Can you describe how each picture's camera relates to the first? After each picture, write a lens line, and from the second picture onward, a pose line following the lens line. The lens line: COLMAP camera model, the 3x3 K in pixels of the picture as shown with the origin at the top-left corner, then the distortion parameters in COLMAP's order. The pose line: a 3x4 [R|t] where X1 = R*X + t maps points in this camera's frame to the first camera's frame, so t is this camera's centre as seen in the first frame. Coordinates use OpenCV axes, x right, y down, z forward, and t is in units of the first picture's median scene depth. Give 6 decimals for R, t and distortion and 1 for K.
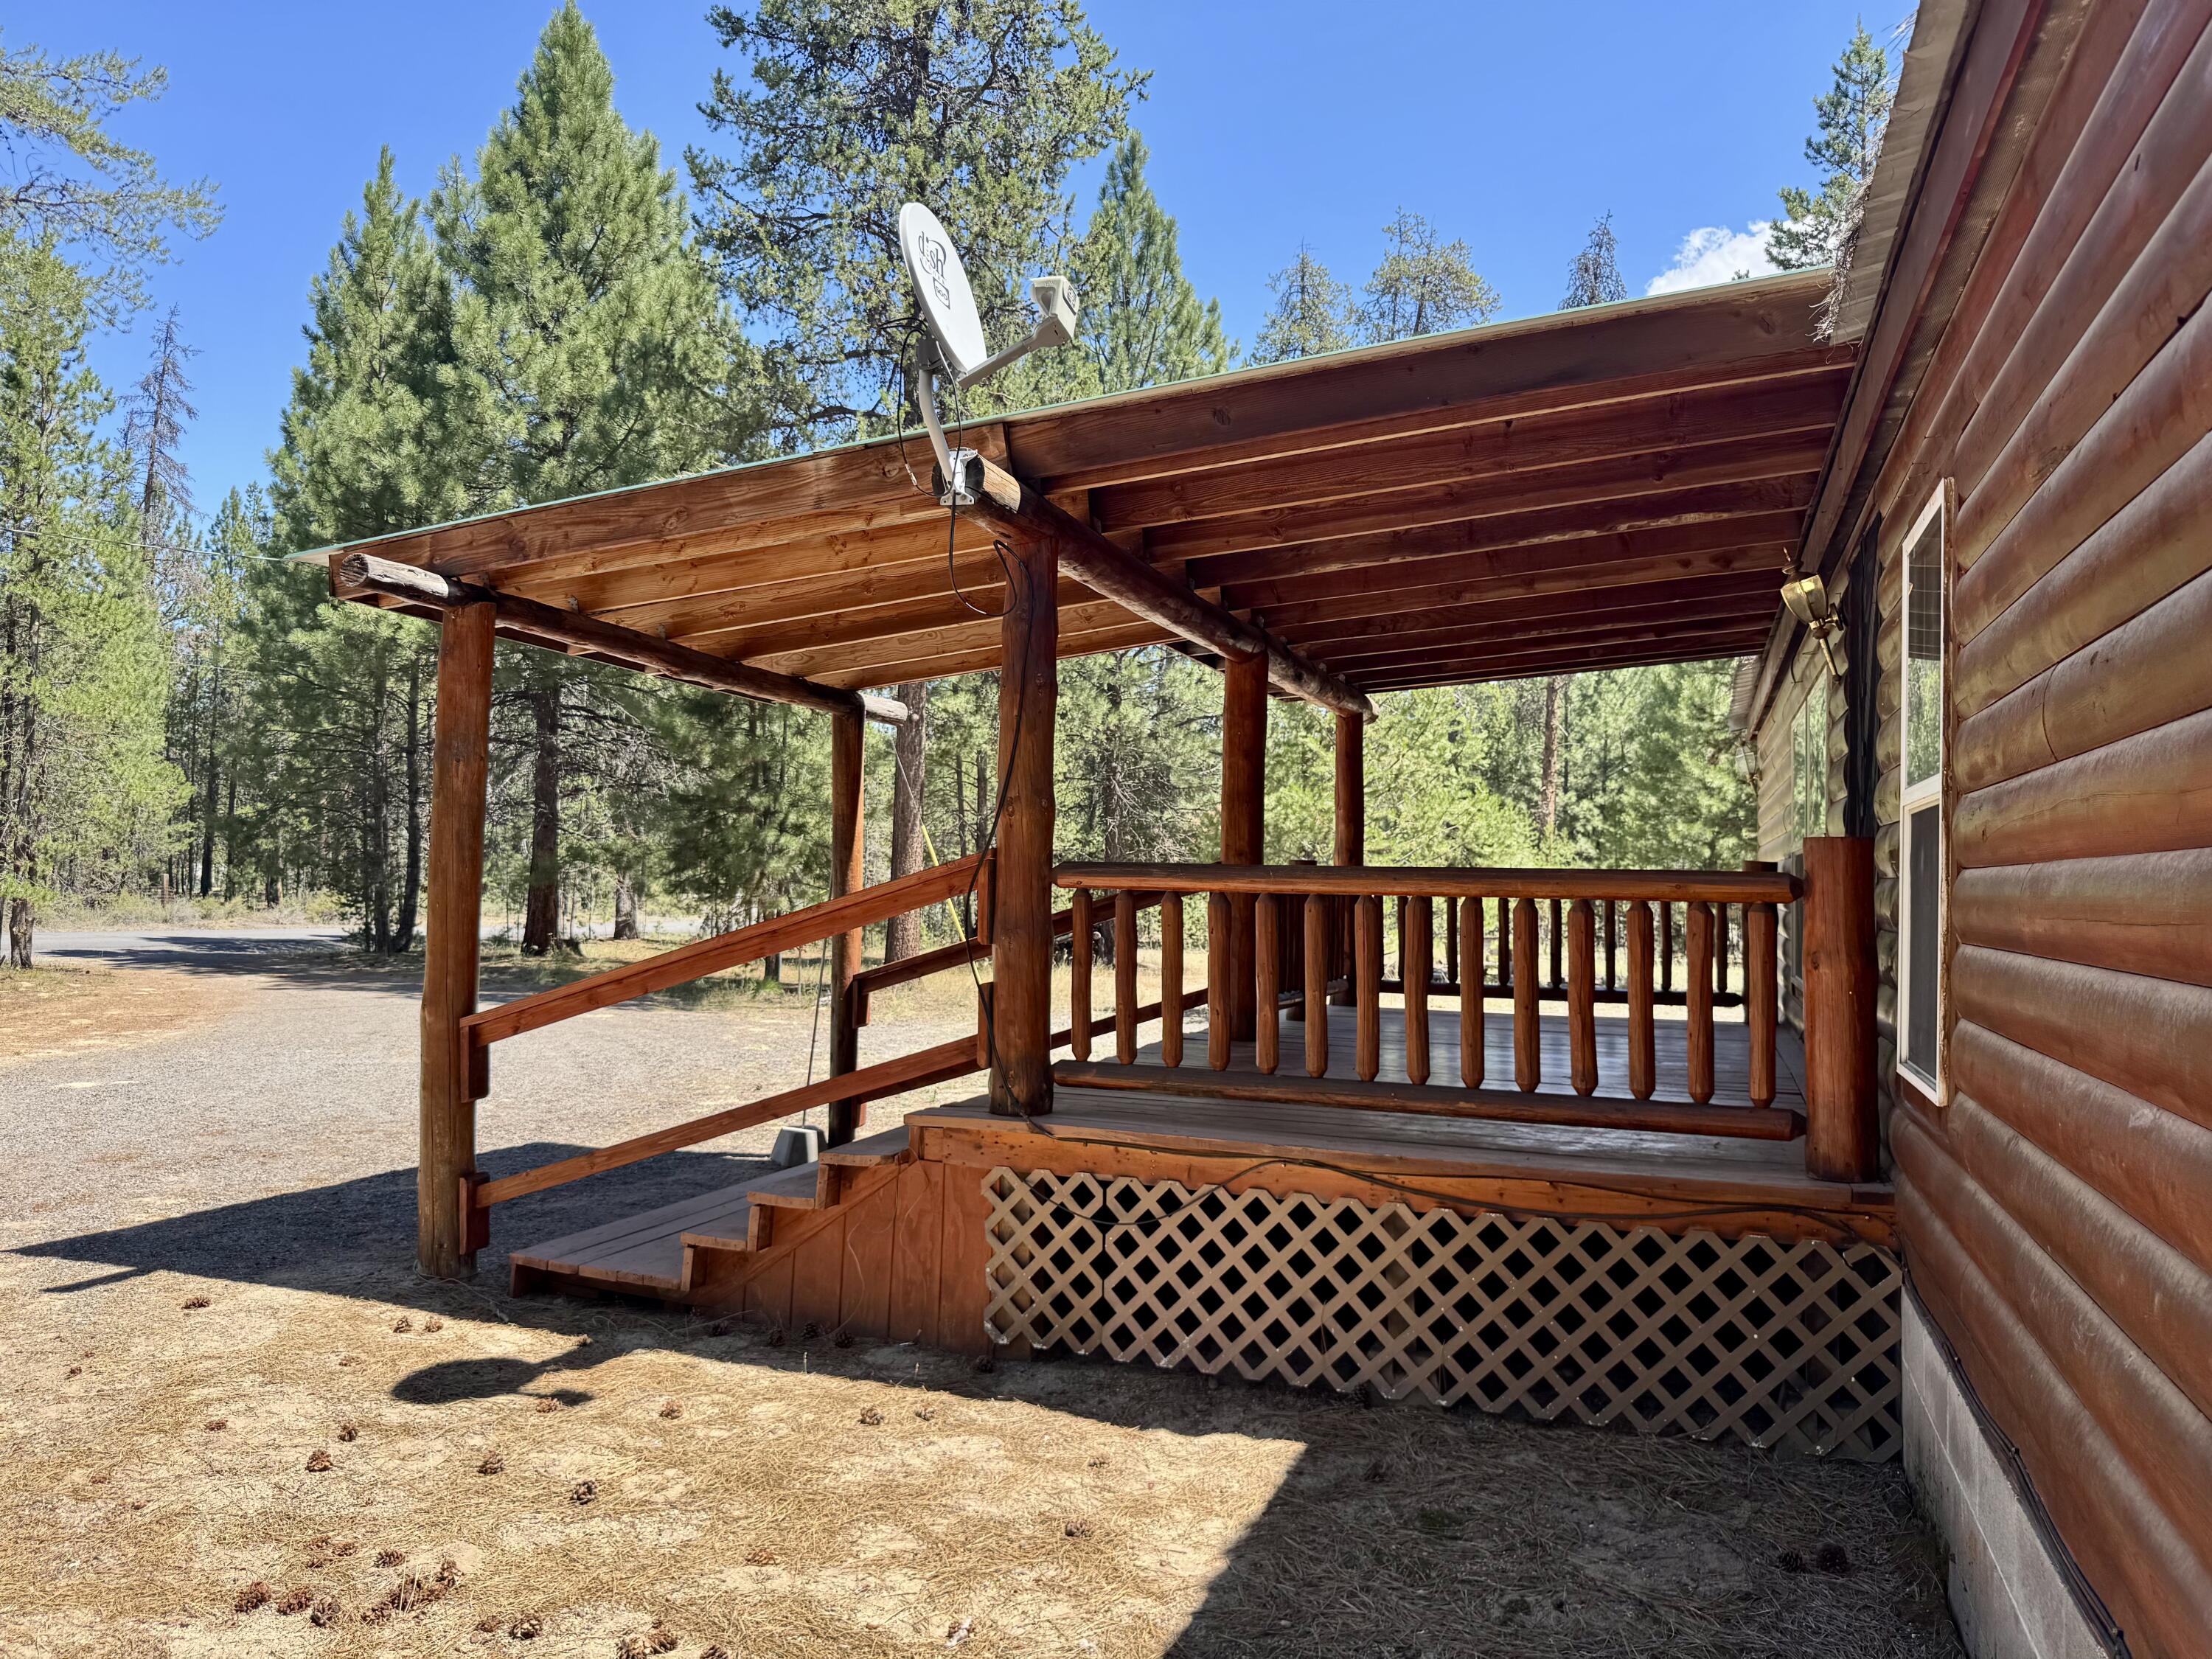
lens RADIAL K [[1537.5, 0, 1109.2], [0, 1537.5, 833.7], [0, 0, 1]] dist [0.022144, -0.039365]
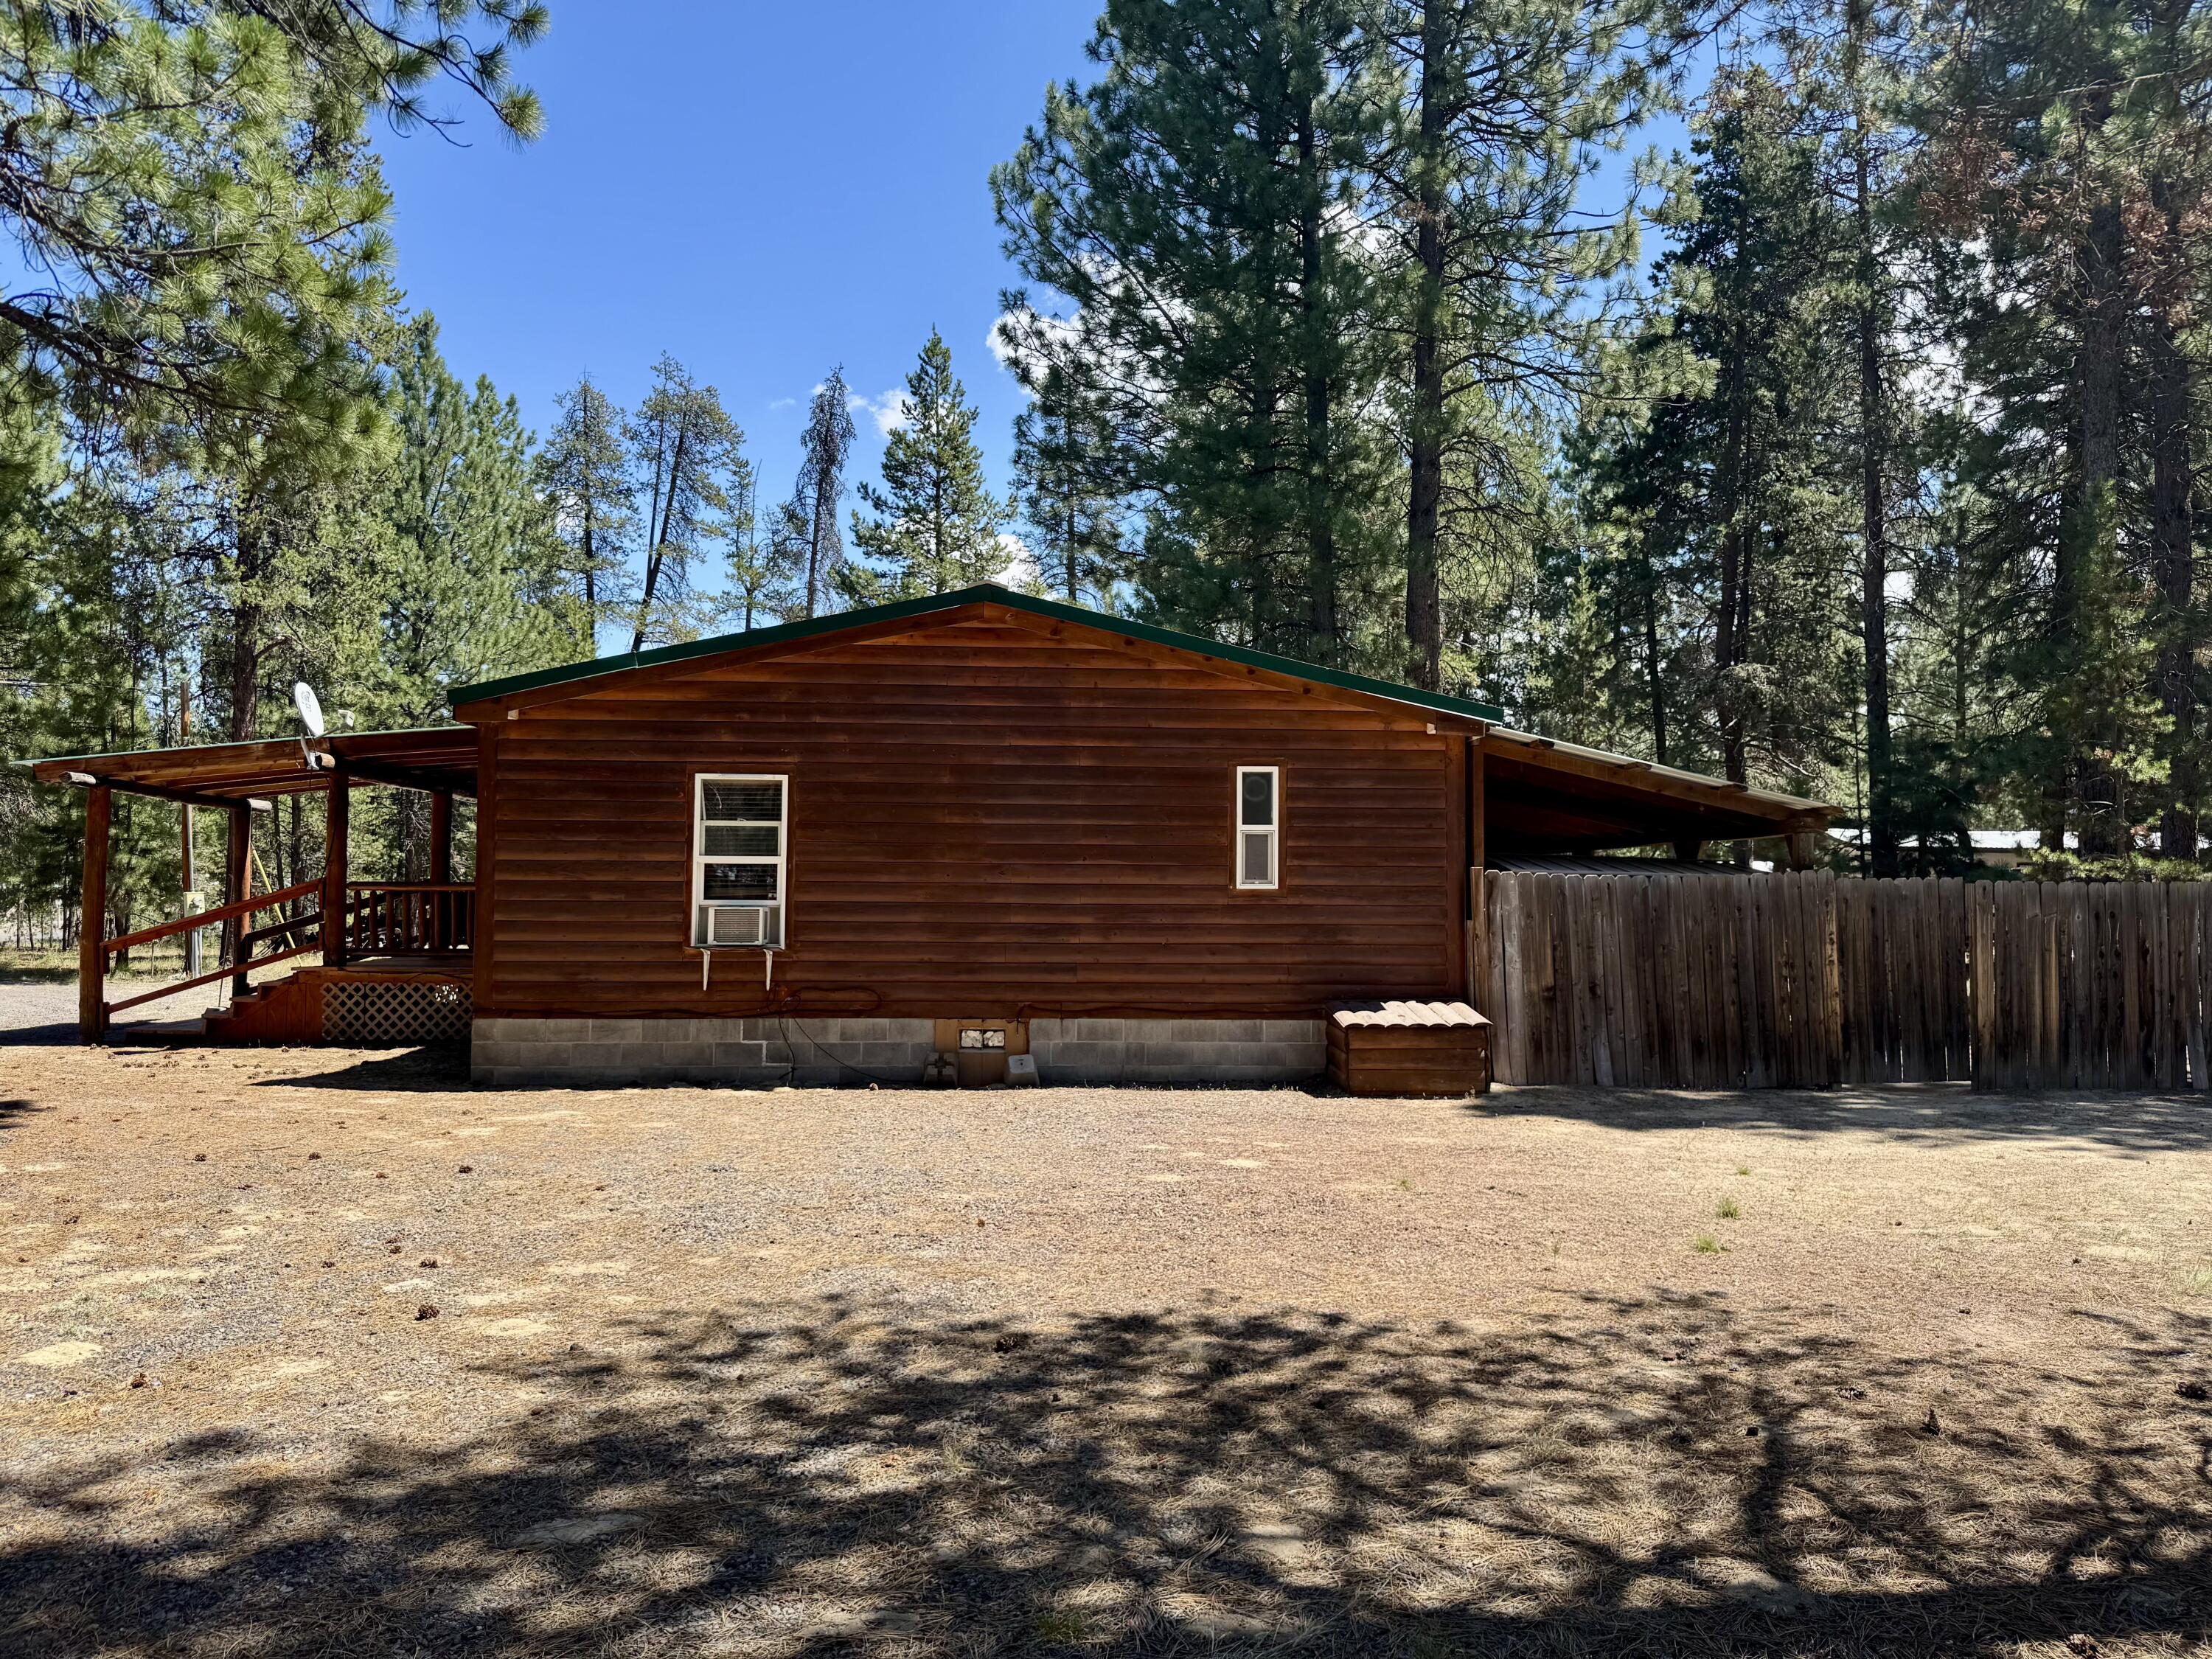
lens RADIAL K [[1537.5, 0, 1096.0], [0, 1537.5, 844.7], [0, 0, 1]] dist [0.022144, -0.039365]
pose [[0.919443, -0.001210, 0.393223, 0.107272], [-0.000719, 0.999988, 0.004759, -0.060419], [-0.393224, -0.004658, 0.919431, -2.022383]]
